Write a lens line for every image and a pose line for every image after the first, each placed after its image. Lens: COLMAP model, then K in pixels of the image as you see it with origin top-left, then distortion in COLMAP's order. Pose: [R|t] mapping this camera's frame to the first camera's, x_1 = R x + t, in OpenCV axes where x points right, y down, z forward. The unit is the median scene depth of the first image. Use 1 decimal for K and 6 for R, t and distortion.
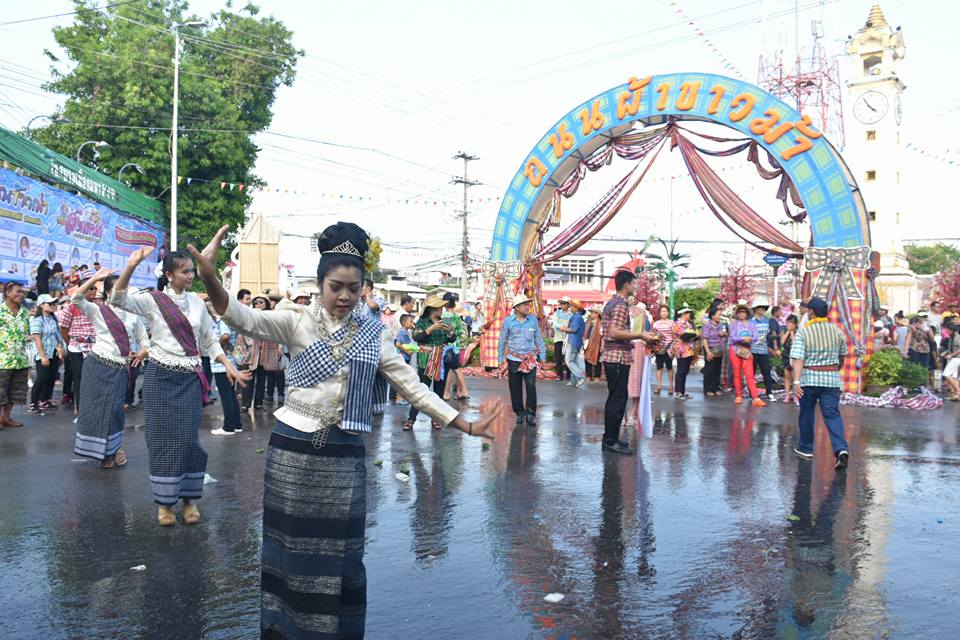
lens RADIAL K [[741.5, 0, 468.2], [0, 741.5, 320.4], [0, 0, 1]] dist [-0.152442, 0.093430]
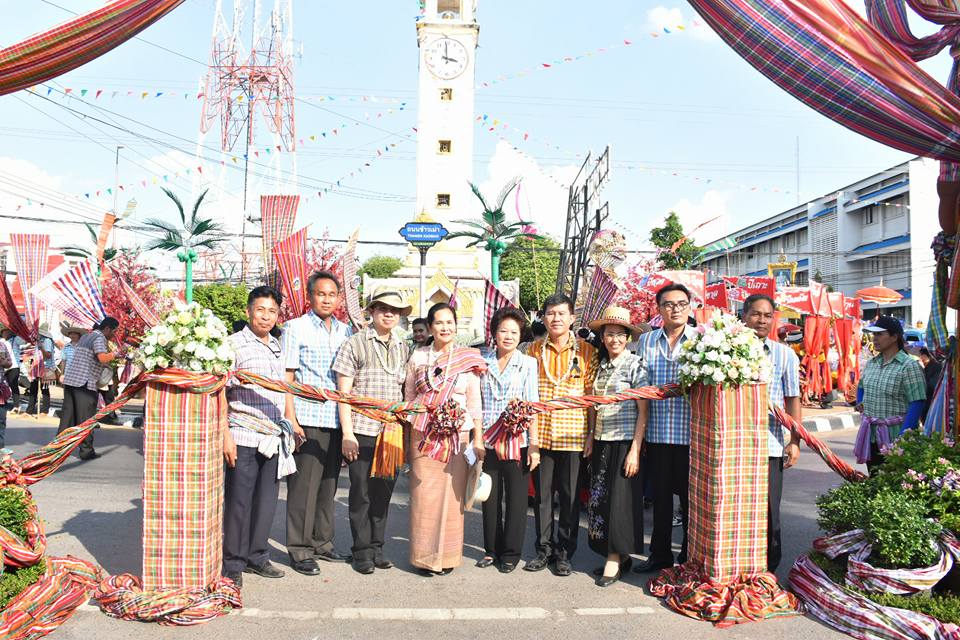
lens RADIAL K [[741.5, 0, 468.2], [0, 741.5, 320.4], [0, 0, 1]] dist [-0.152442, 0.093430]
pose [[0.713600, 0.011320, 0.700462, 0.067898], [-0.000615, 0.999879, -0.015533, -0.012280], [-0.700553, 0.010654, 0.713520, 0.717605]]
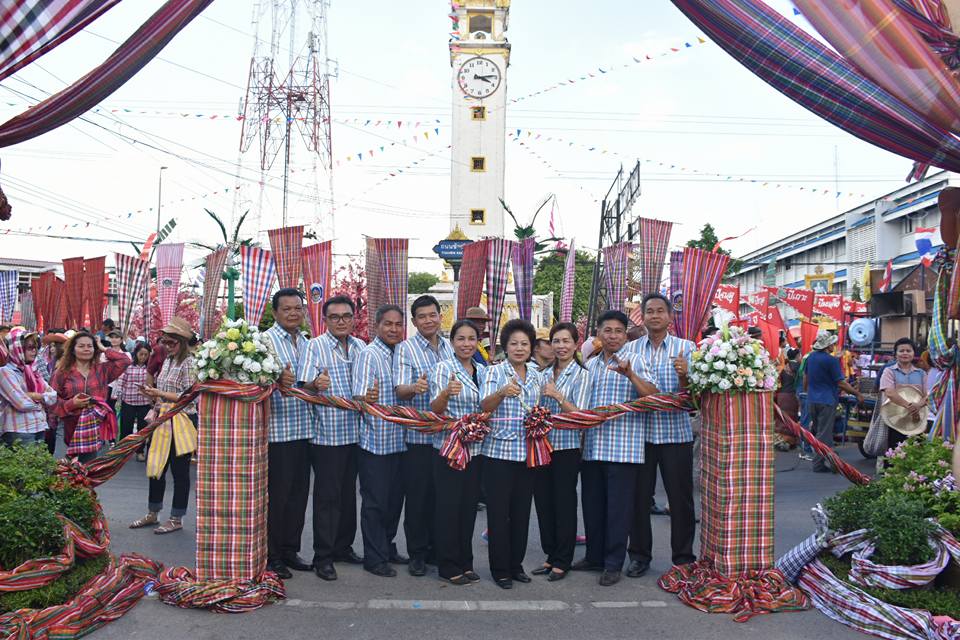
lens RADIAL K [[741.5, 0, 468.2], [0, 741.5, 320.4], [0, 0, 1]] dist [-0.152442, 0.093430]
pose [[0.748347, 0.018309, 0.663055, 0.056963], [0.006575, 0.999365, -0.035017, -0.011832], [-0.663275, 0.030564, 0.747752, 0.699179]]
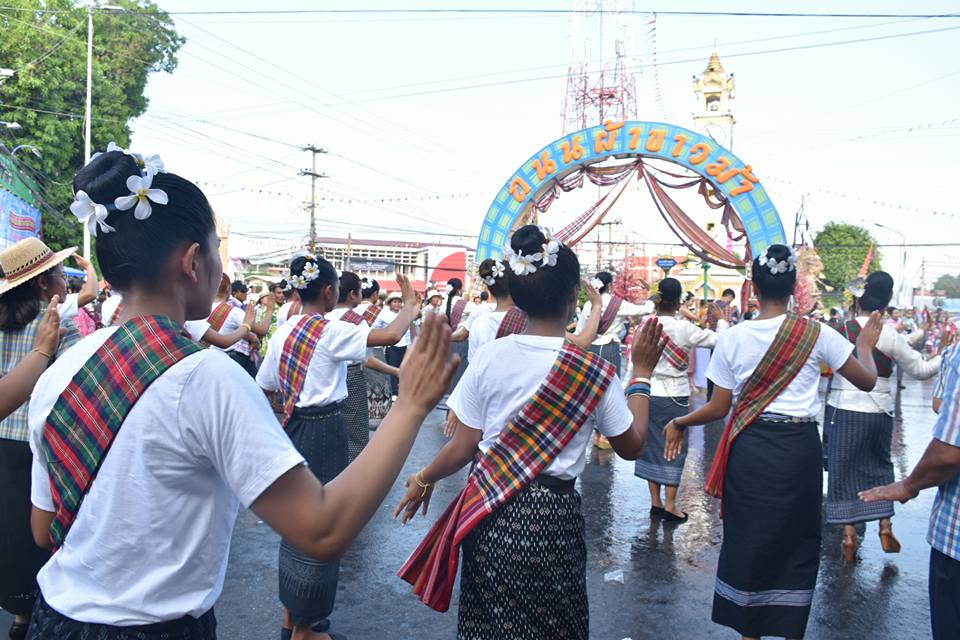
lens RADIAL K [[741.5, 0, 468.2], [0, 741.5, 320.4], [0, 0, 1]] dist [-0.152442, 0.093430]
pose [[0.956114, -0.001697, 0.292989, -0.331945], [-0.003212, 0.999862, 0.016274, -0.008024], [-0.292977, -0.016501, 0.955977, -0.125331]]
